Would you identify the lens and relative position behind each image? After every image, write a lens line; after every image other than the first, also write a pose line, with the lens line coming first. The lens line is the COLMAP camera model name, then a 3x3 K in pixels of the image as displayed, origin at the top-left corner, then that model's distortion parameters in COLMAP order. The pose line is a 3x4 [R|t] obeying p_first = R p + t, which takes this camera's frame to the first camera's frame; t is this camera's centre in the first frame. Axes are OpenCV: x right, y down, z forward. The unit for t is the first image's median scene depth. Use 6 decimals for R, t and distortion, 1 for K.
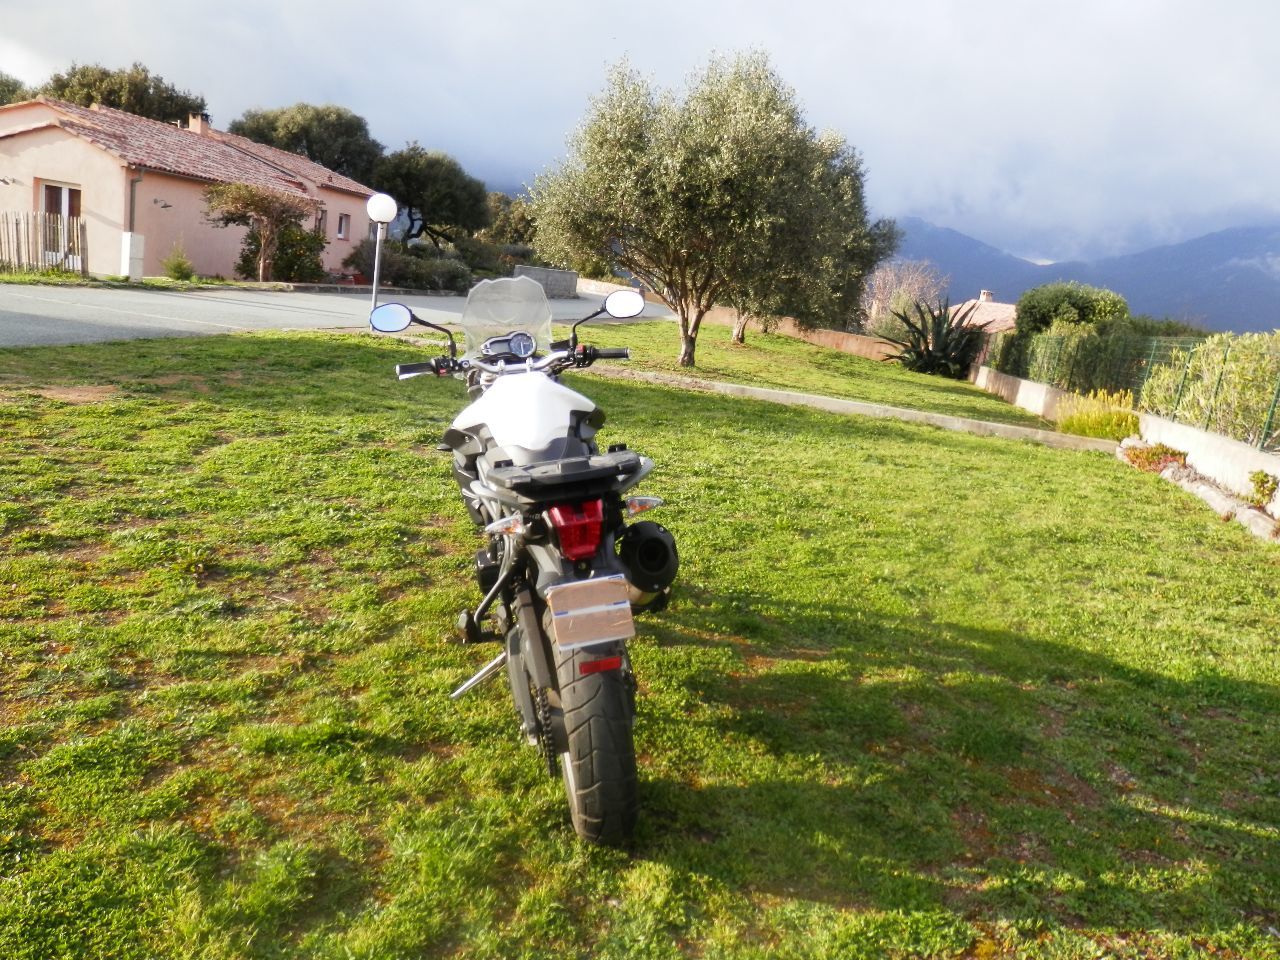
lens RADIAL K [[948.1, 0, 647.4], [0, 948.1, 482.8], [0, 0, 1]] dist [0.003509, 0.001191]
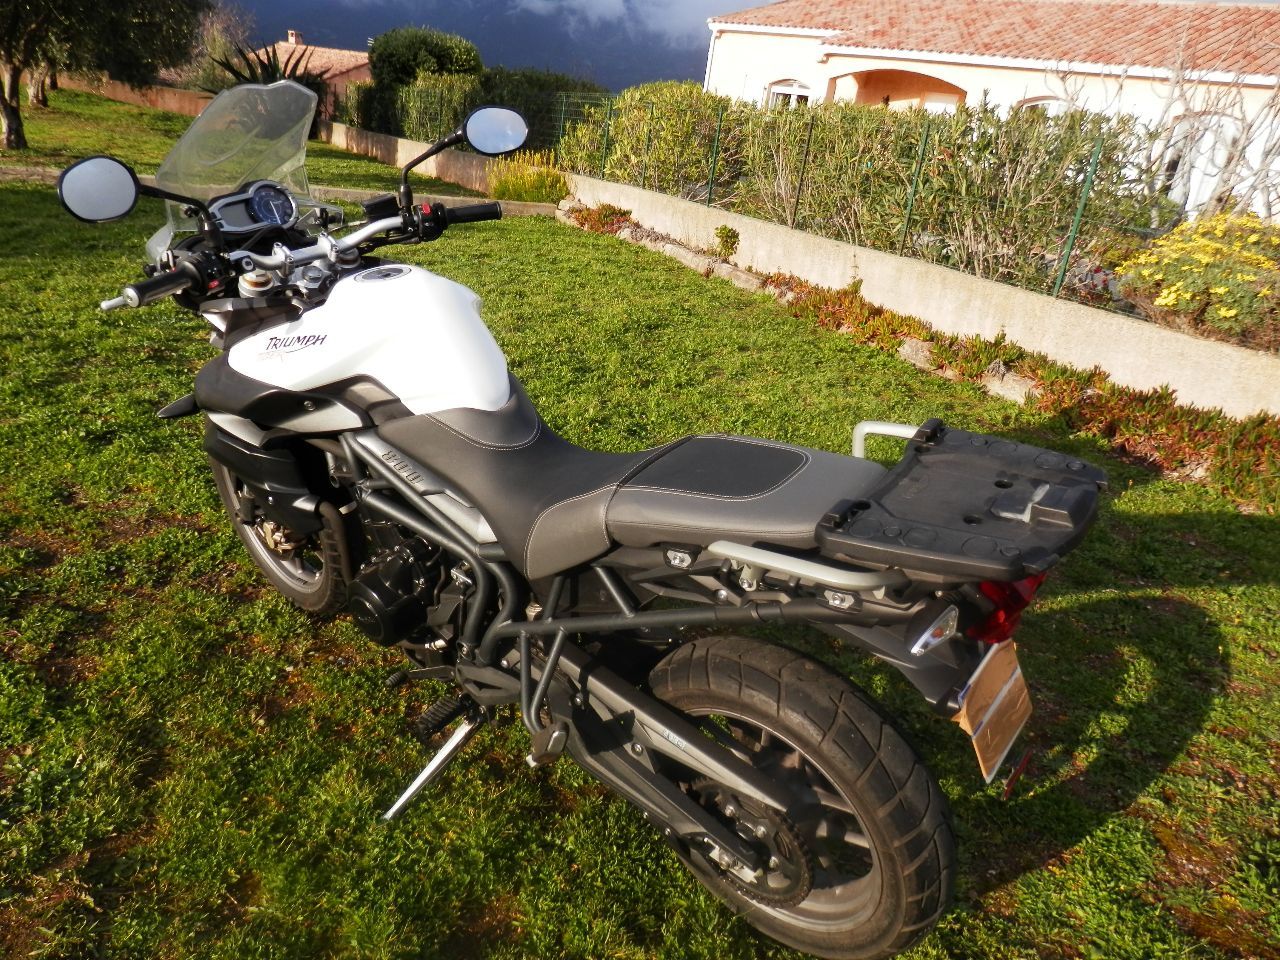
lens RADIAL K [[948.1, 0, 647.4], [0, 948.1, 482.8], [0, 0, 1]] dist [0.003509, 0.001191]
pose [[0.775555, -0.264641, 0.573132, -0.094821], [0.116888, 0.952389, 0.281589, -0.035168], [-0.620364, -0.151396, 0.769563, 0.115236]]
